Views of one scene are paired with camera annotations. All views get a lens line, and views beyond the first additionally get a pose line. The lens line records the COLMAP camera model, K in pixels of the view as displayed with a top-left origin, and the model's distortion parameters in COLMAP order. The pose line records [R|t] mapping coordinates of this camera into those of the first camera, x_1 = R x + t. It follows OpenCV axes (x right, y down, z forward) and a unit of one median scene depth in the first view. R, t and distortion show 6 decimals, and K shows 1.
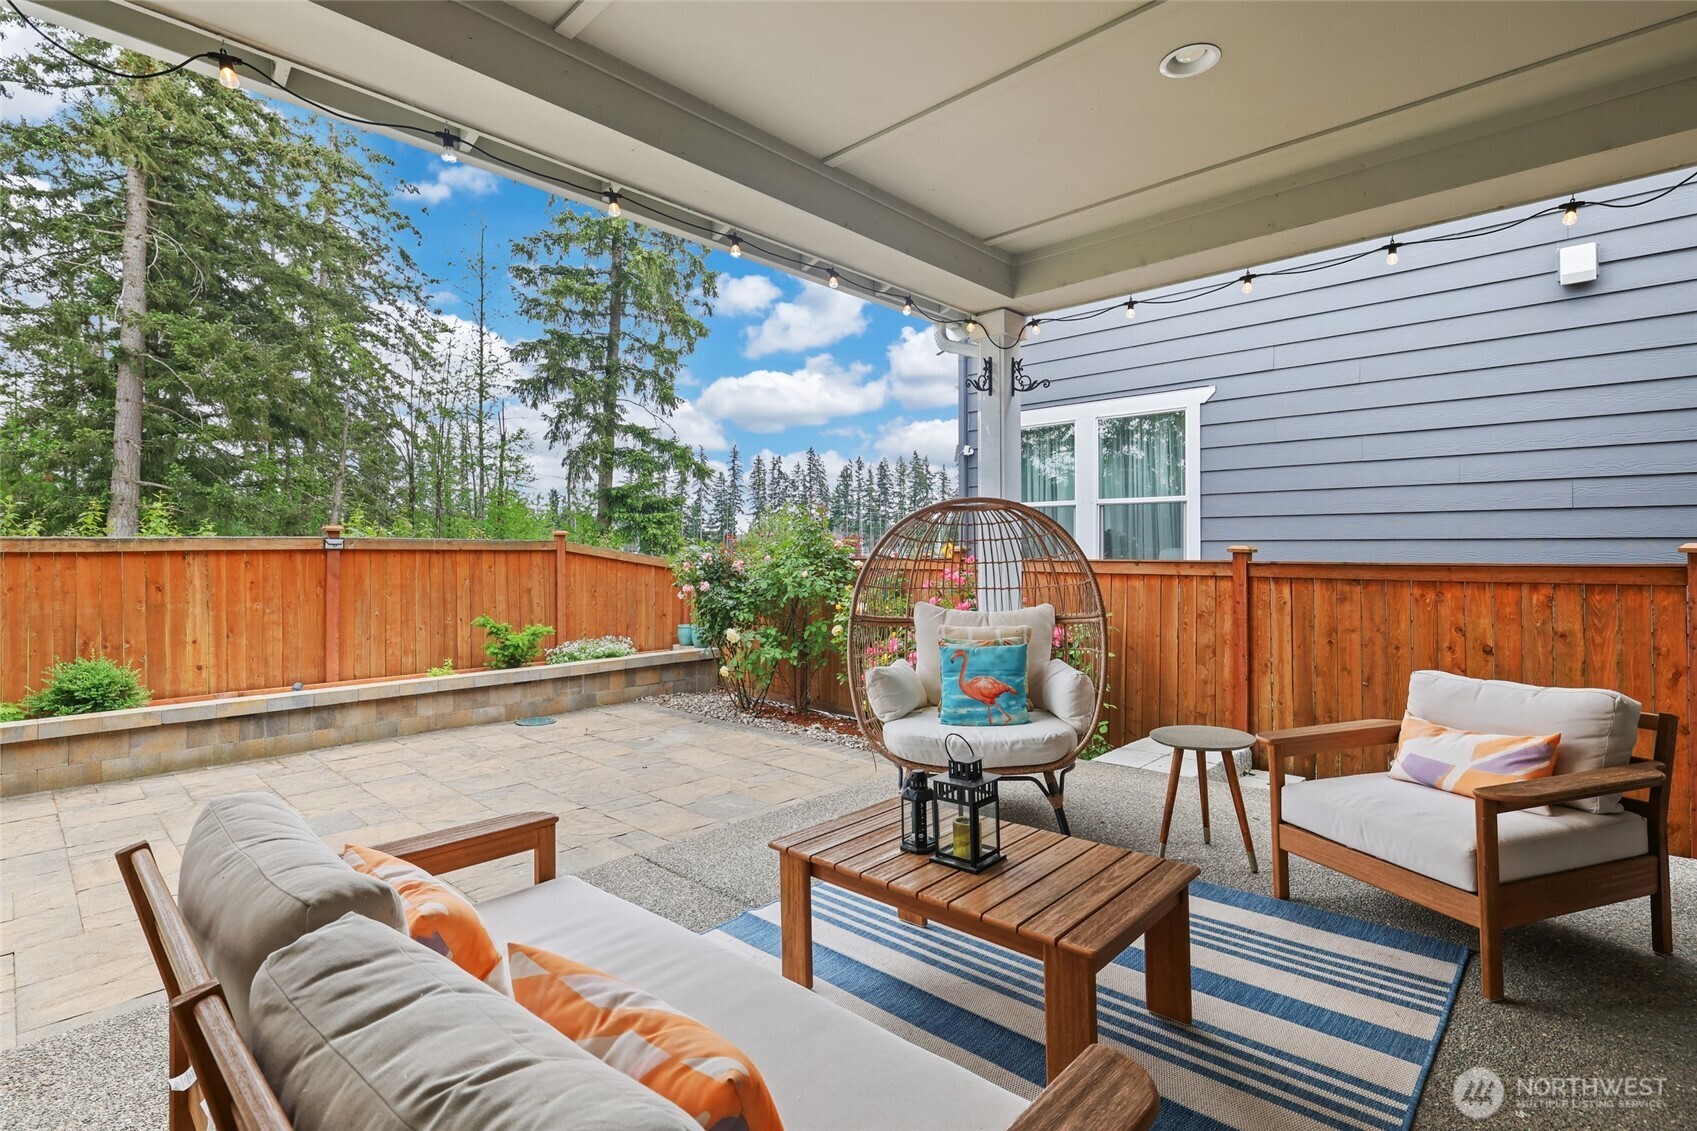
lens RADIAL K [[796.9, 0, 844.3], [0, 796.9, 543.4], [0, 0, 1]] dist [-0.001341, -0.001111]
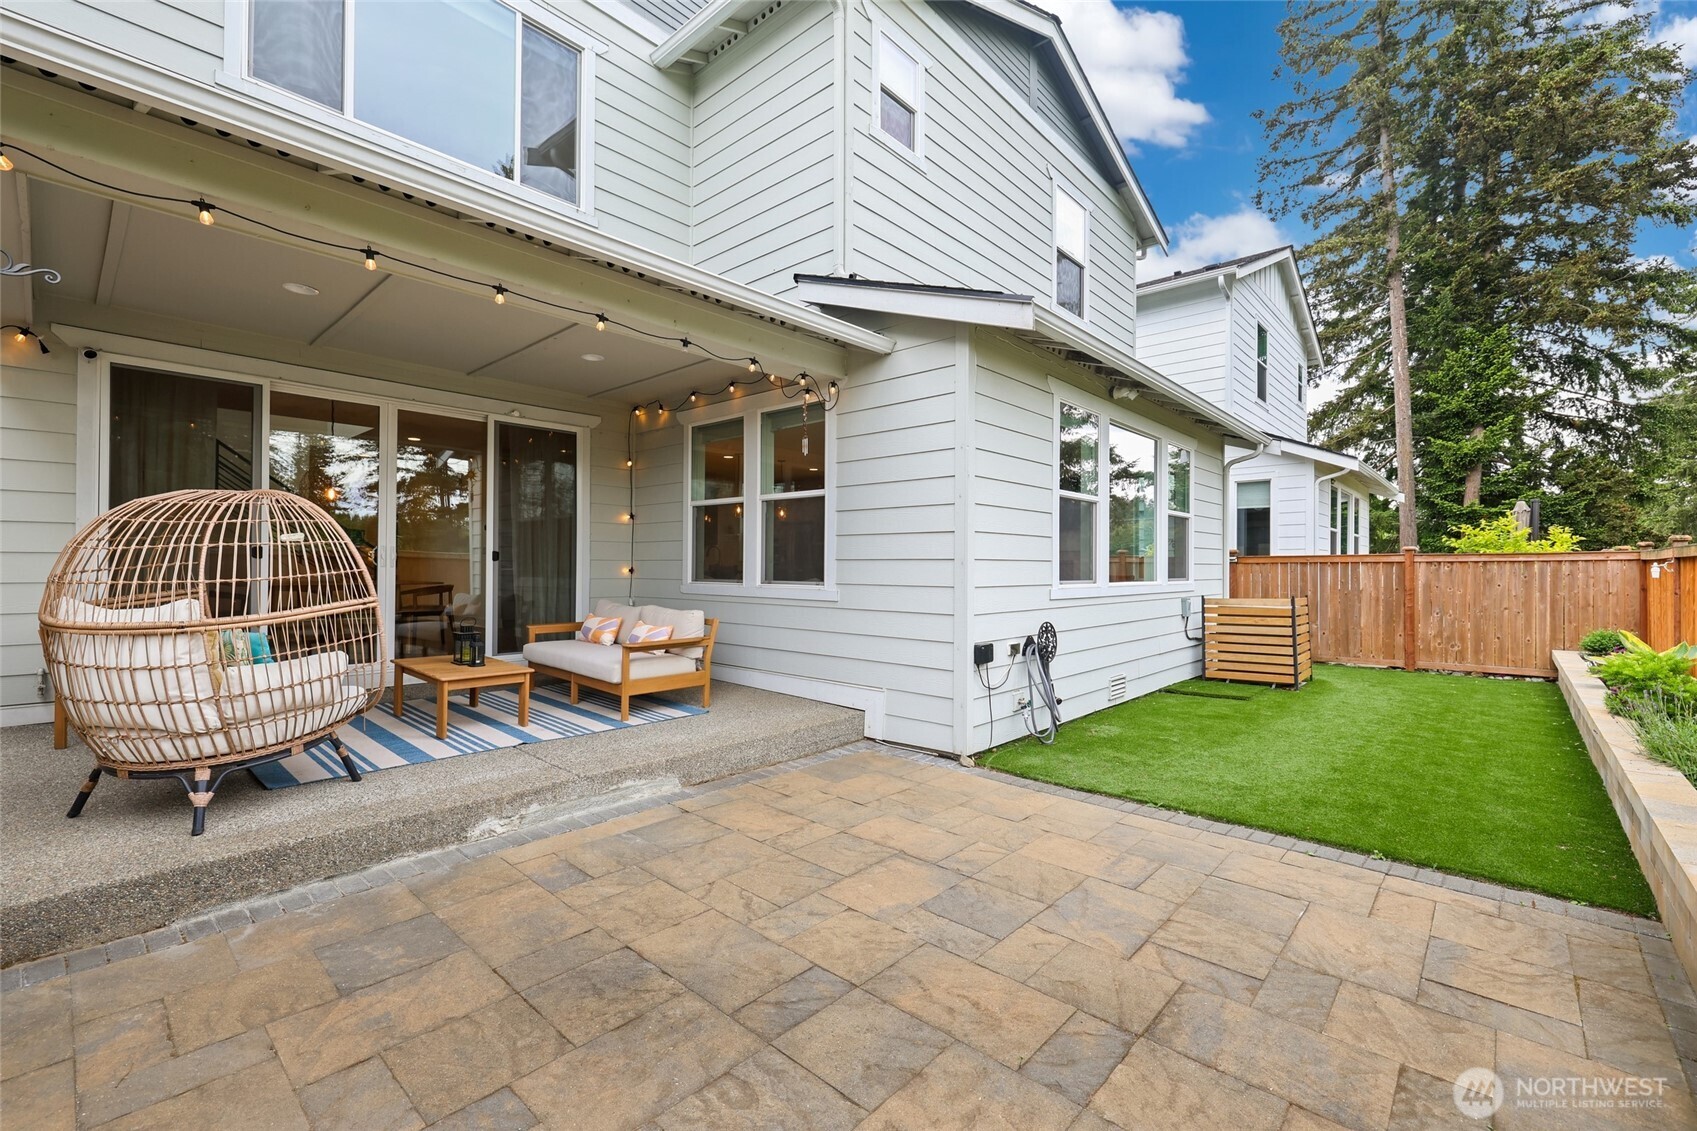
lens RADIAL K [[742.6, 0, 848.5], [0, 742.6, 565.5], [0, 0, 1]] dist [0.000141, 0.000118]
pose [[-0.999719, -0.005102, -0.023150, -0.248140], [-0.004919, 0.999956, -0.007971, 0.020525], [0.023190, -0.007855, -0.999700, 0.814500]]
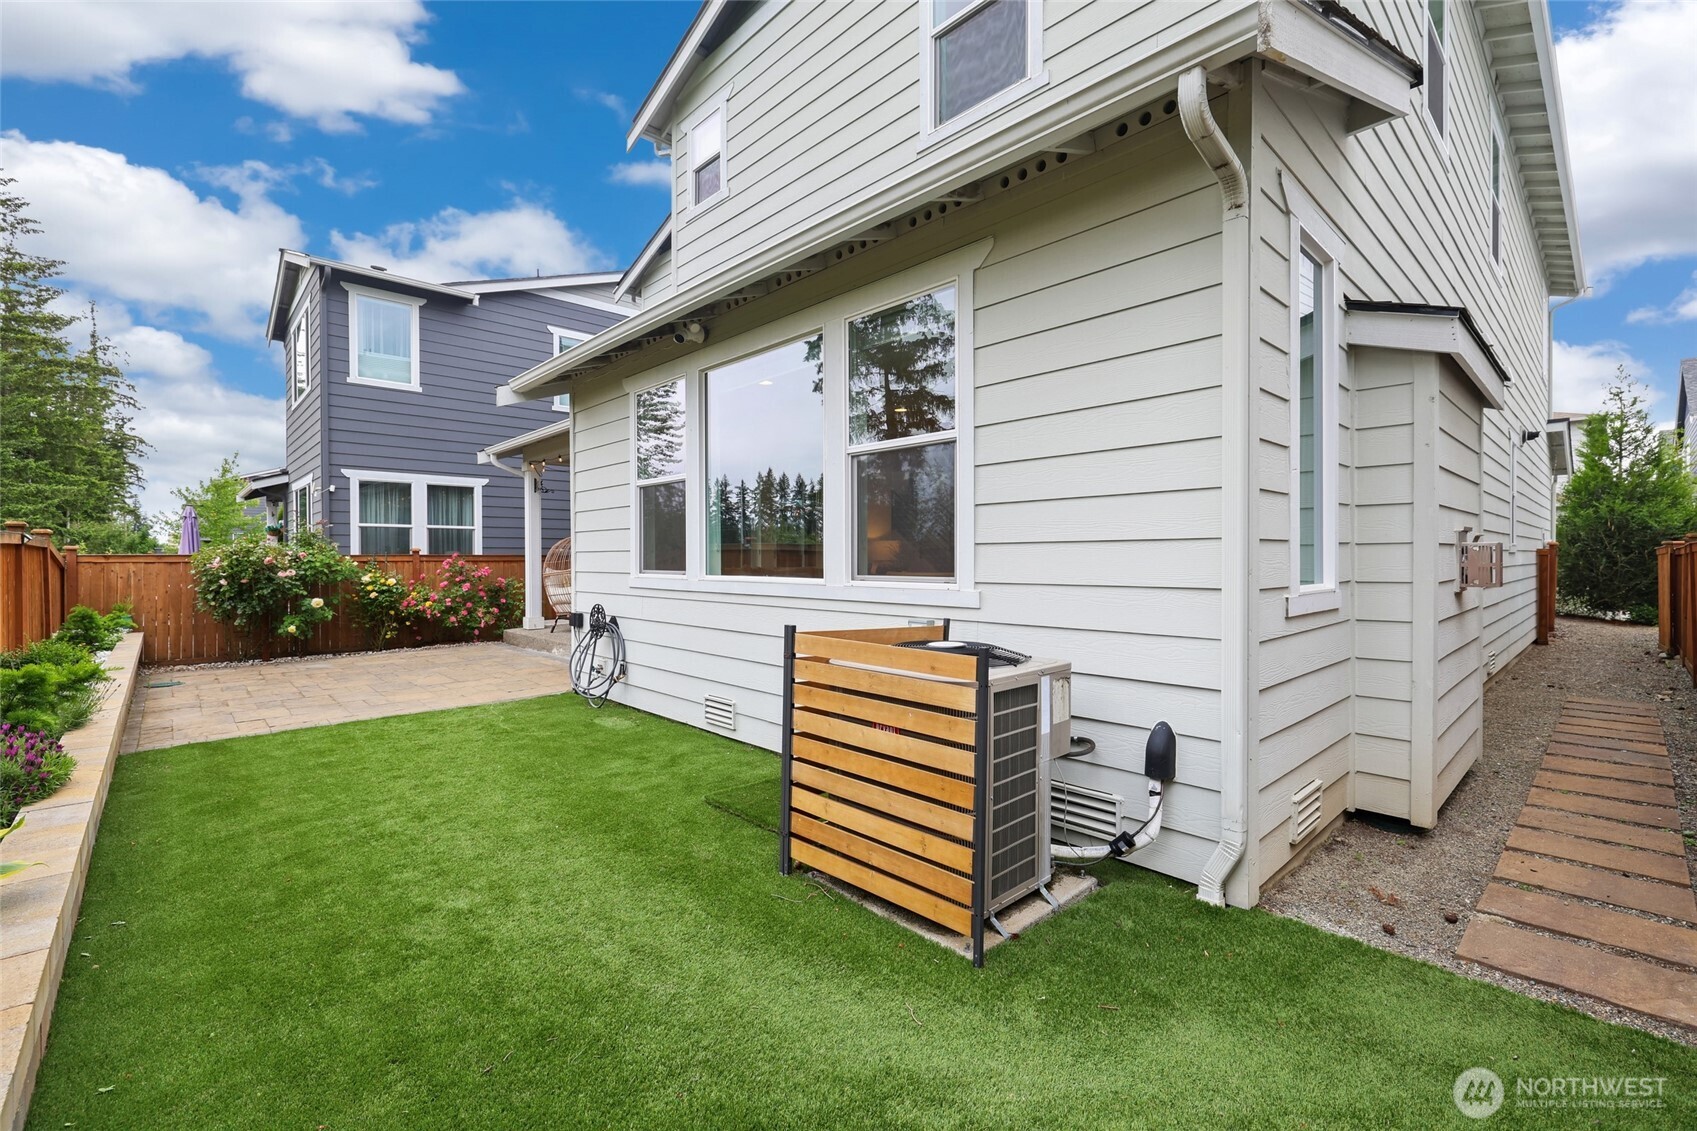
lens RADIAL K [[742.6, 0, 848.5], [0, 742.6, 565.5], [0, 0, 1]] dist [0.000141, 0.000118]
pose [[0.061698, -0.007770, 0.998065, -1.140127], [-0.003035, 0.999964, 0.007972, 0.020414], [-0.998090, -0.003521, 0.061672, -0.098978]]
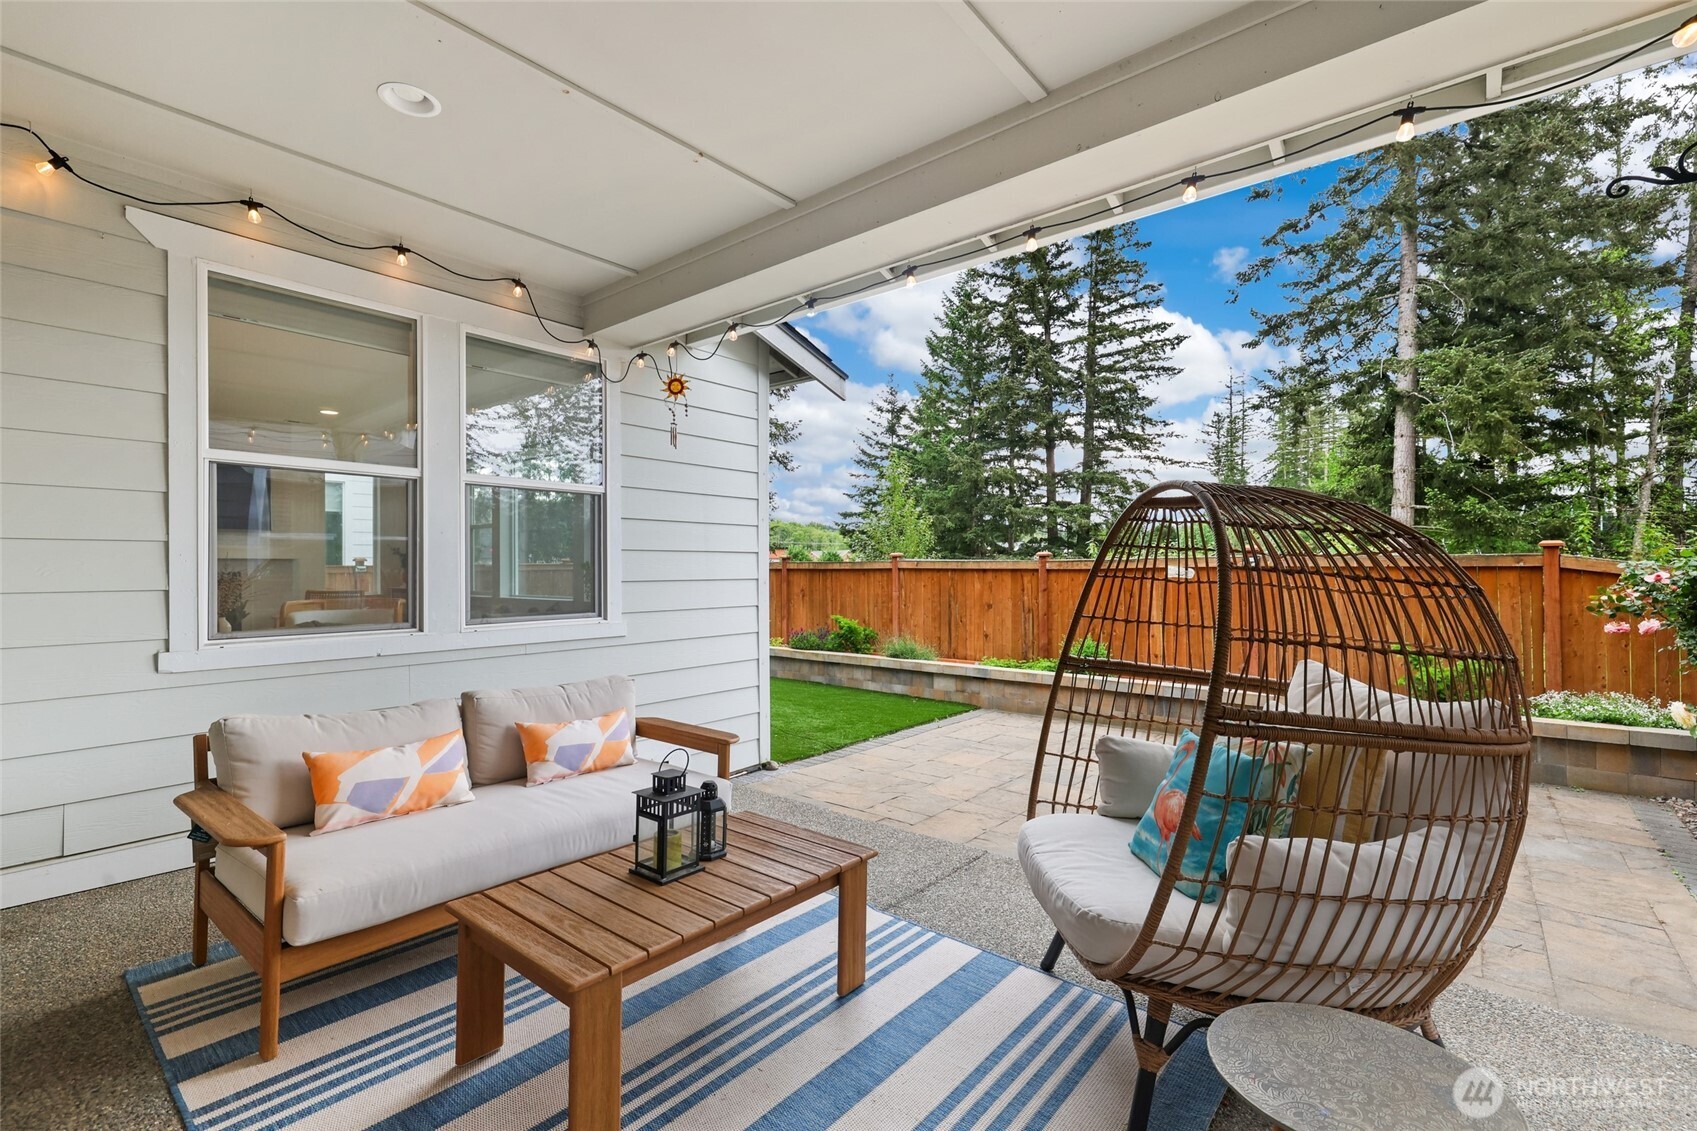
lens RADIAL K [[742.6, 0, 848.5], [0, 742.6, 565.5], [0, 0, 1]] dist [0.000141, 0.000118]
pose [[0.069465, -0.002914, -0.997580, 0.265186], [0.011725, 0.999929, -0.002105, 0.001427], [0.997515, -0.011550, 0.069494, 0.274267]]
